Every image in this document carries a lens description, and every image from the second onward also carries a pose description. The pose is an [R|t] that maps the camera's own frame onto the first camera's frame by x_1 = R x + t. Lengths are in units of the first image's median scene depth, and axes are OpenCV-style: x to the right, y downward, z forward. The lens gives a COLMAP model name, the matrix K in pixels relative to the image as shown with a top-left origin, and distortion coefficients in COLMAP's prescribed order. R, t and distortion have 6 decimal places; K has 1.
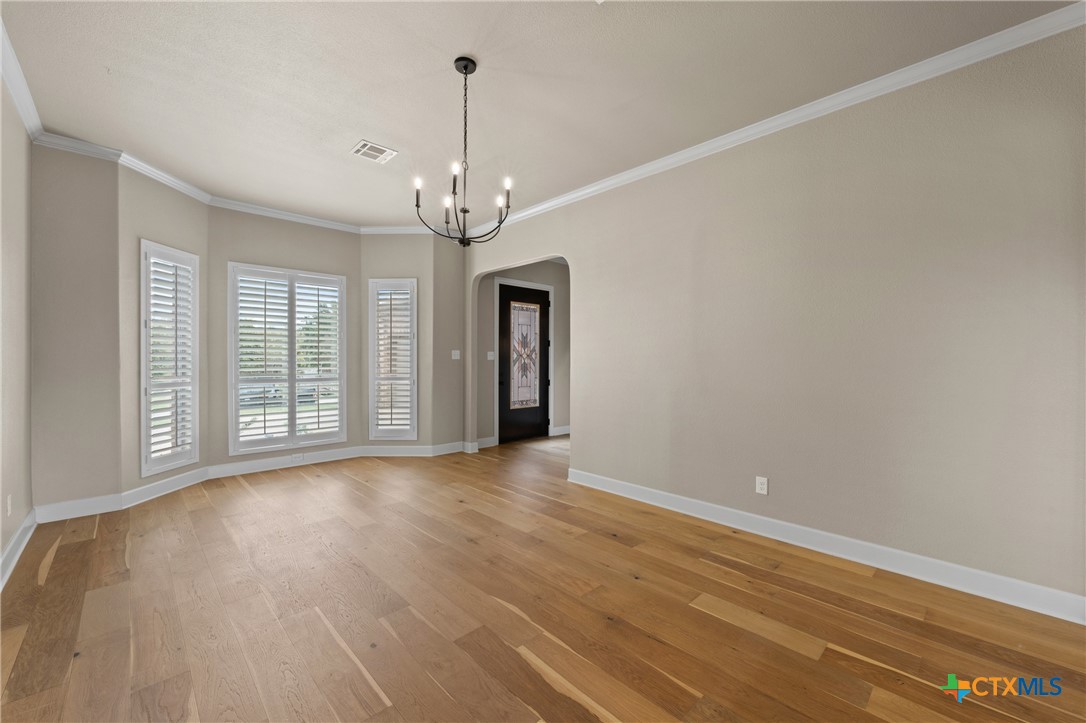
lens RADIAL K [[426.4, 0, 540.5], [0, 426.4, 361.0], [0, 0, 1]] dist [0.000399, -0.000068]
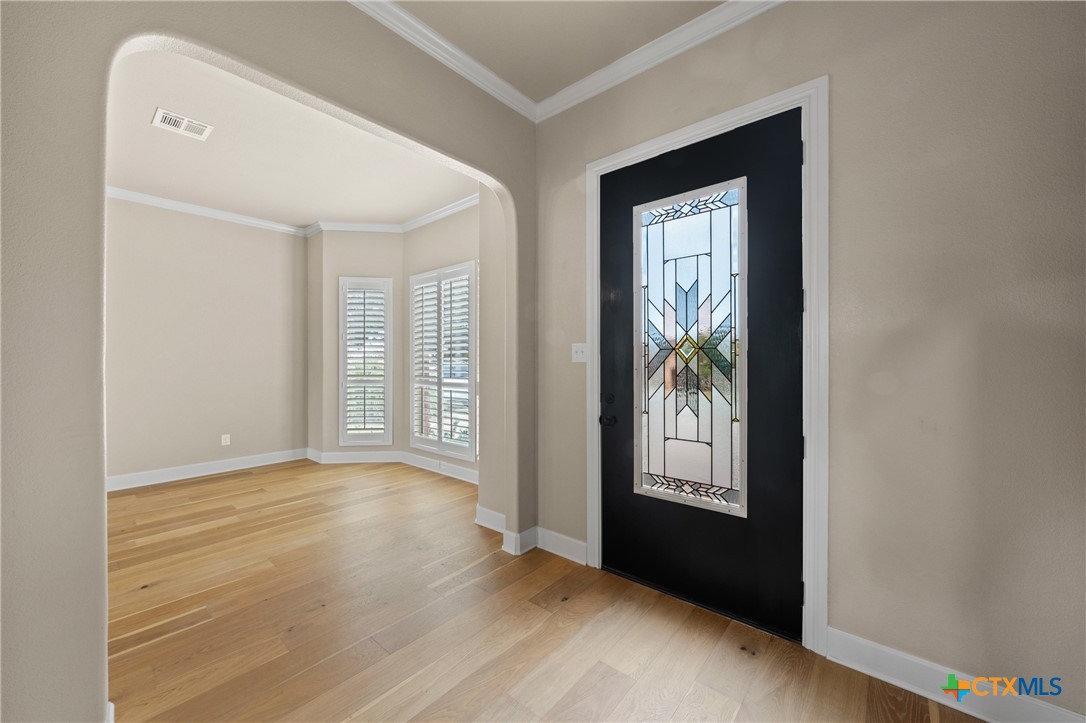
lens RADIAL K [[410.3, 0, 541.9], [0, 410.3, 359.0], [0, 0, 1]] dist [-0.003241, -0.000017]
pose [[0.106917, -0.004259, -0.994259, 0.340527], [0.004810, 0.999981, -0.003766, -0.004283], [0.994256, -0.004380, 0.106936, 1.060022]]
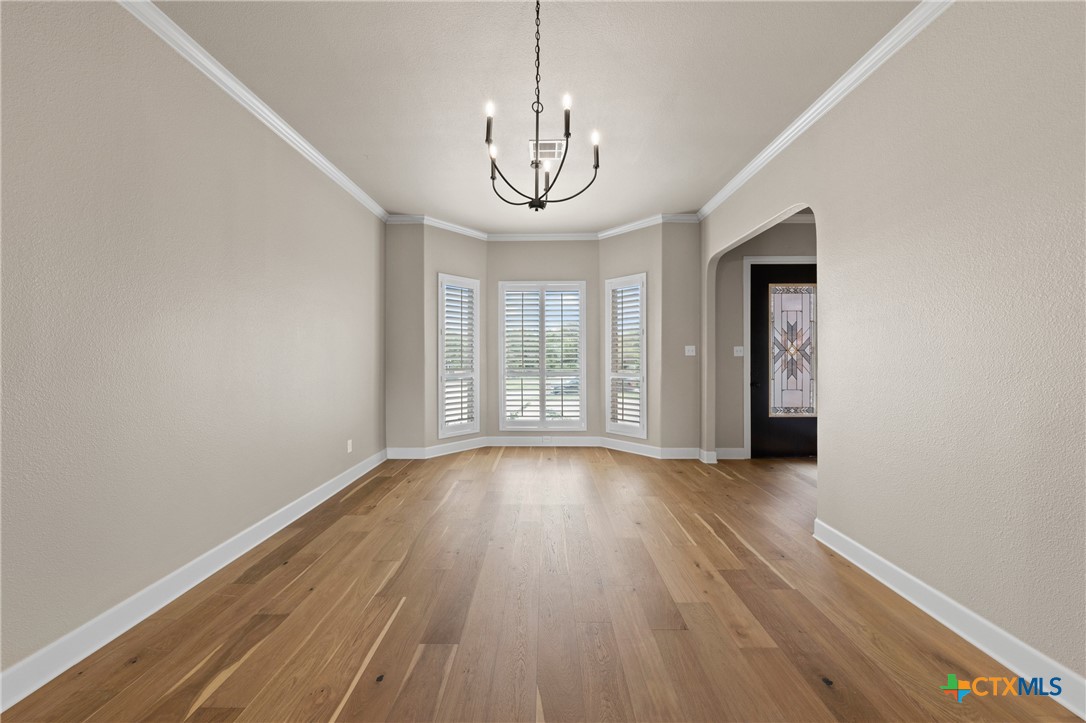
lens RADIAL K [[374.8, 0, 545.8], [0, 374.8, 352.9], [0, 0, 1]] dist [-0.001122, -0.000028]
pose [[0.722684, -0.009508, -0.691114, 0.138787], [0.000855, 0.999917, -0.012863, 0.001203], [0.691178, 0.008705, 0.722632, 0.234139]]
